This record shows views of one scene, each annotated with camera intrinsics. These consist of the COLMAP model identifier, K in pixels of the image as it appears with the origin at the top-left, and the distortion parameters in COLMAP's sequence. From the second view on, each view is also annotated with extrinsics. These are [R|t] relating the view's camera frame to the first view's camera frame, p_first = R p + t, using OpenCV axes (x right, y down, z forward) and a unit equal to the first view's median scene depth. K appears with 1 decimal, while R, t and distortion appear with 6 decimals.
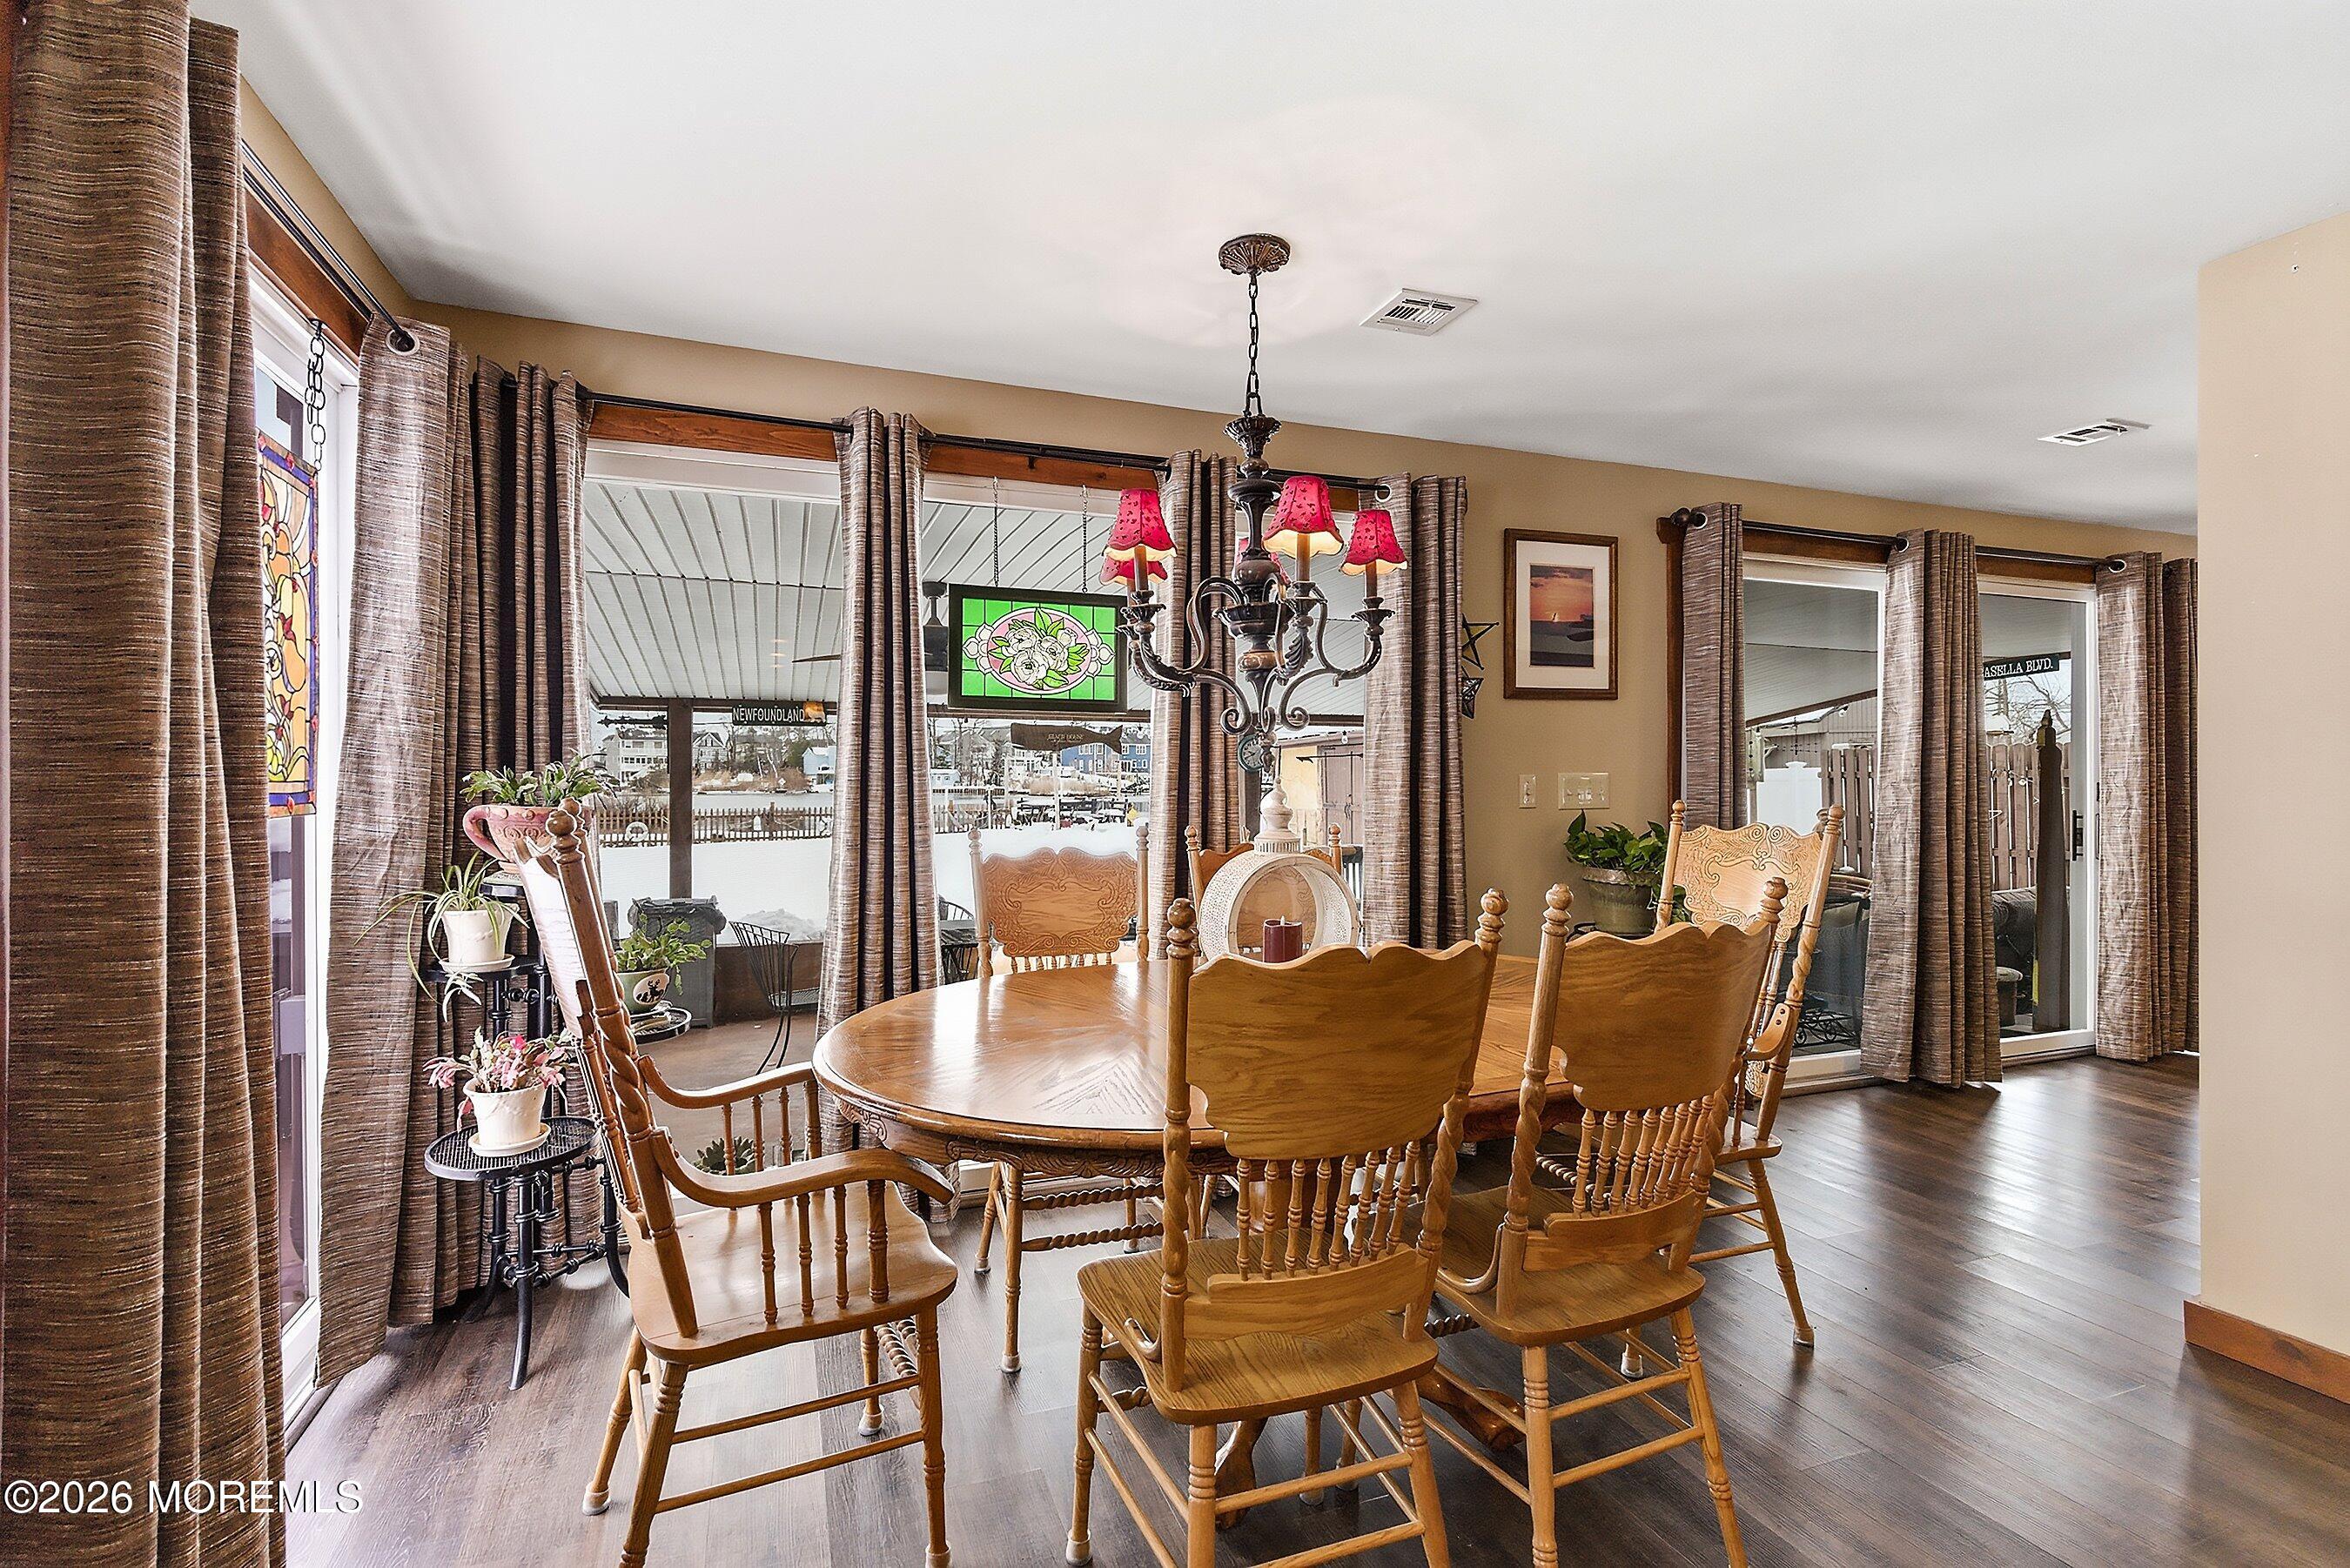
lens RADIAL K [[1080.8, 0, 1186.9], [0, 1080.8, 776.7], [0, 0, 1]] dist [0.003924, -0.002818]
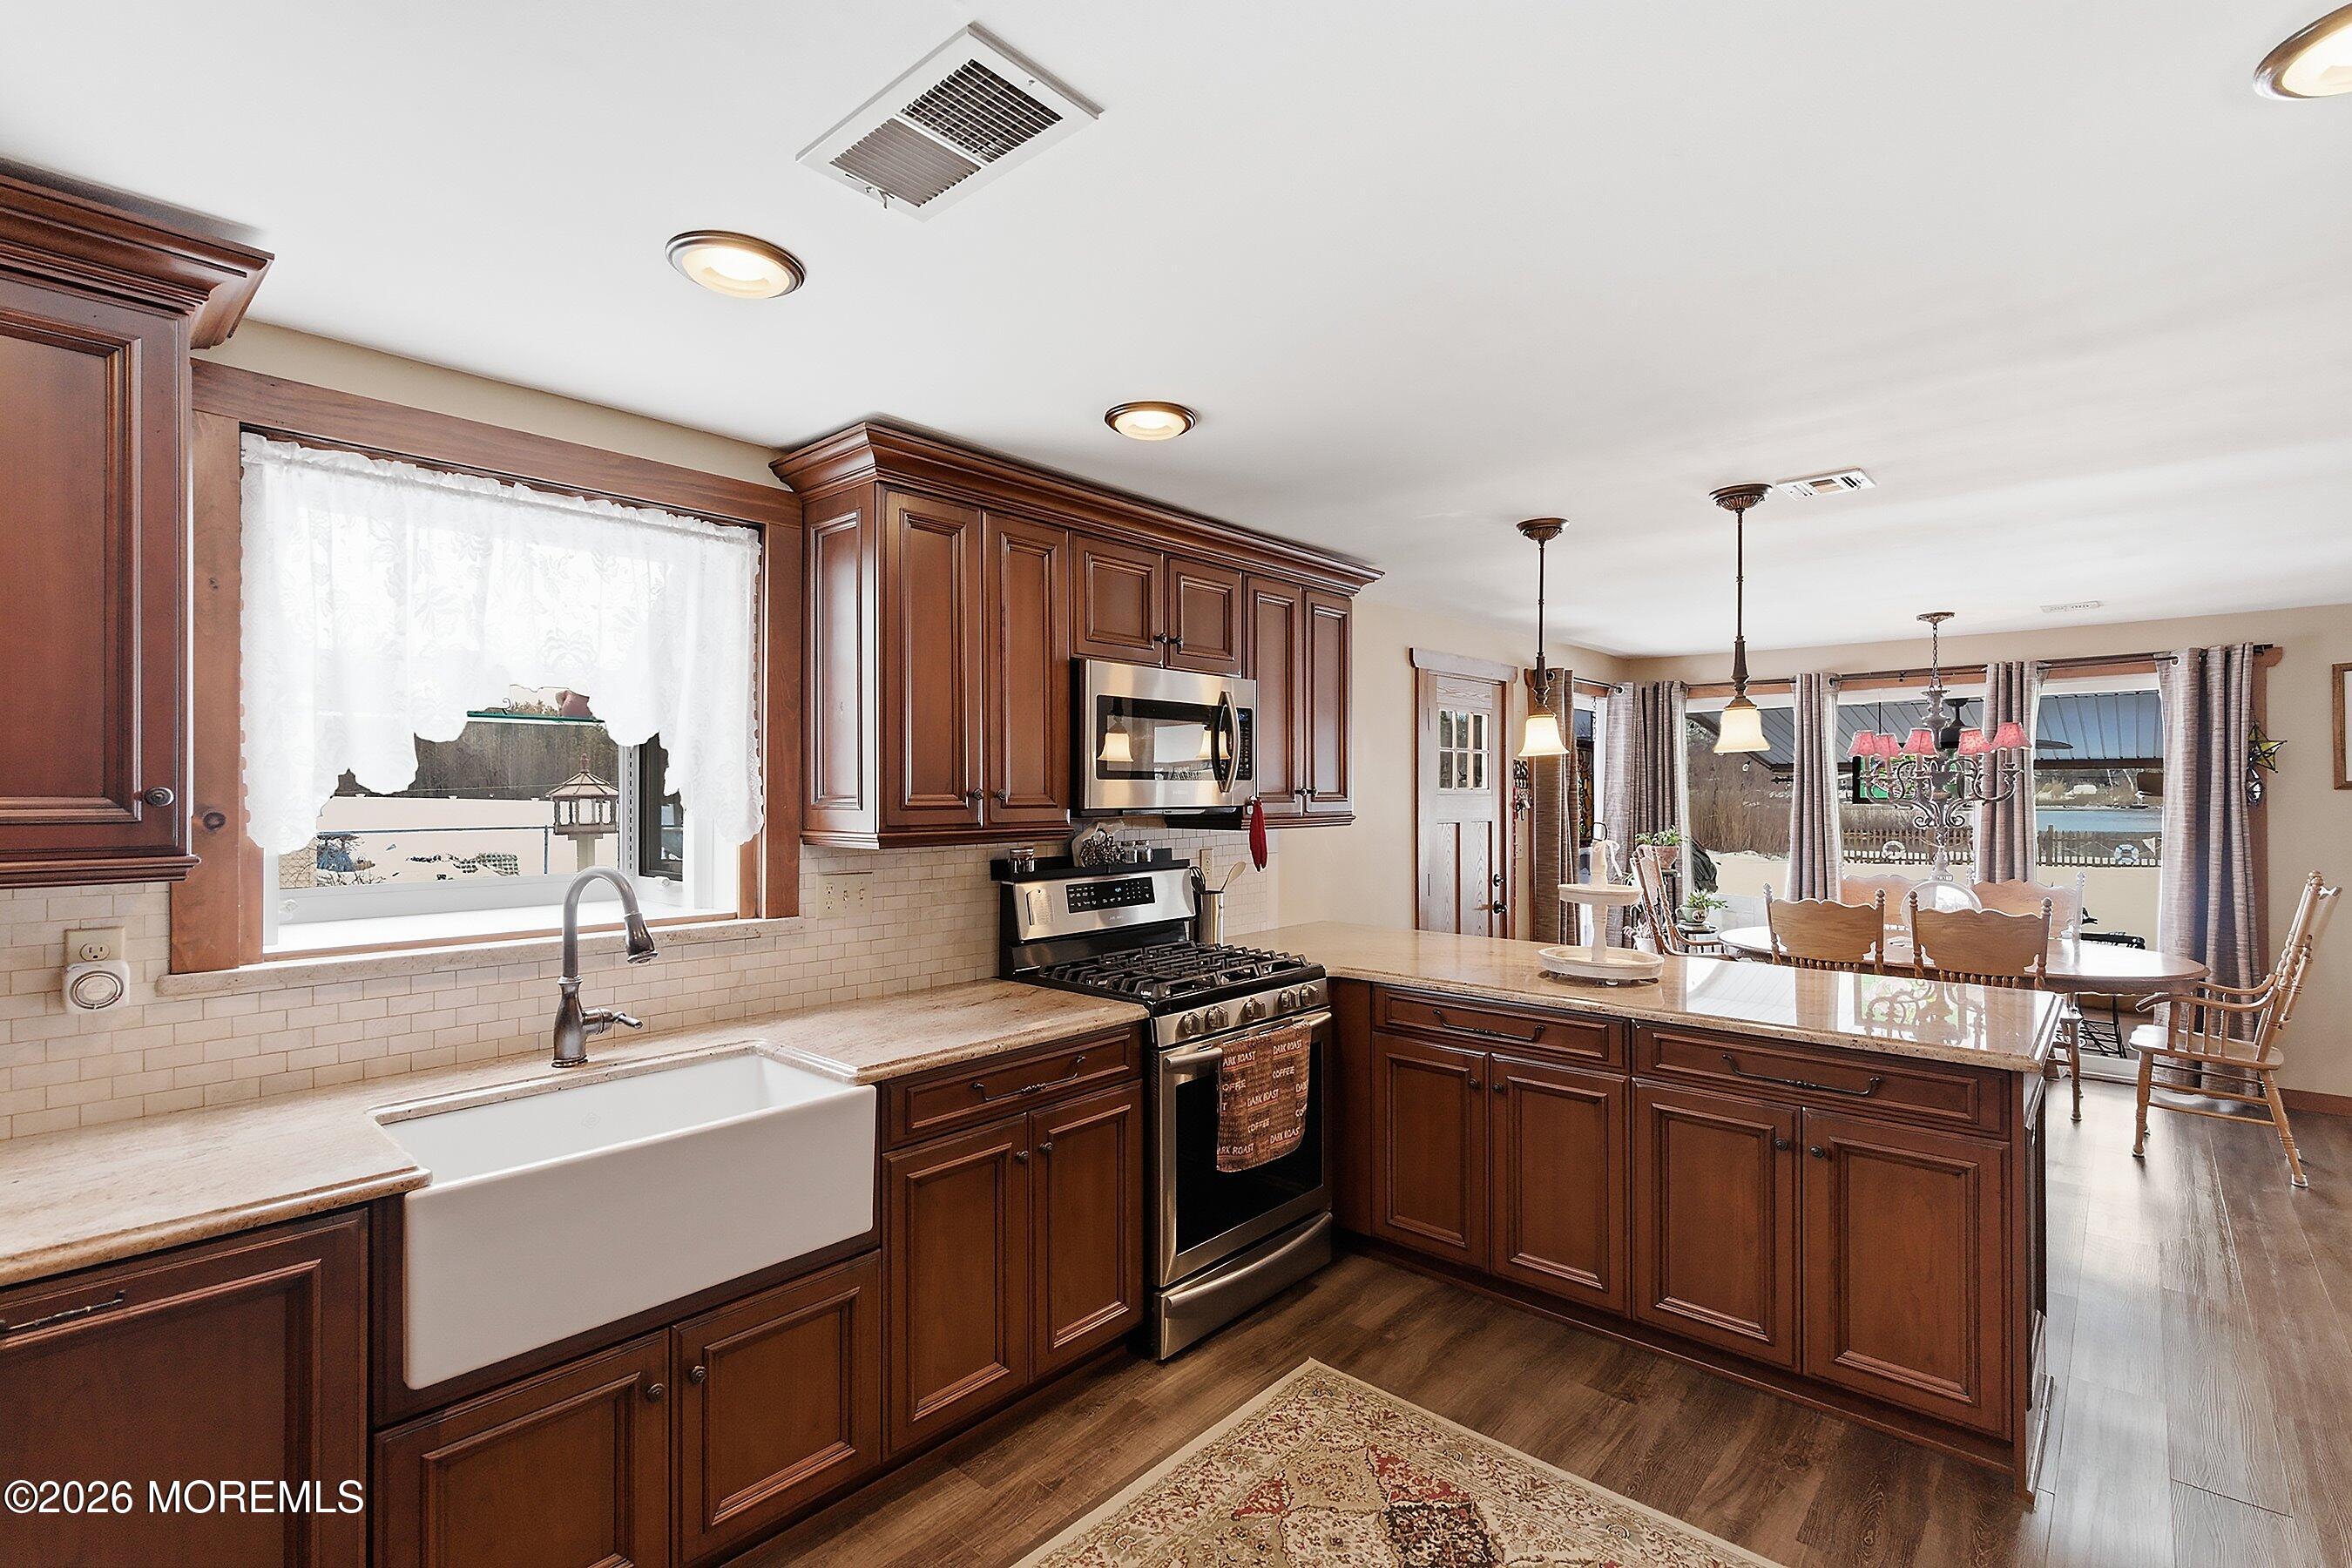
lens RADIAL K [[1081.8, 0, 1168.1], [0, 1081.8, 777.9], [0, 0, 1]] dist [0.003924, -0.002818]
pose [[0.457884, -0.011441, -0.888938, 0.825681], [0.003300, 0.999932, -0.011170, -0.076061], [0.889006, 0.002181, 0.457890, -0.895903]]
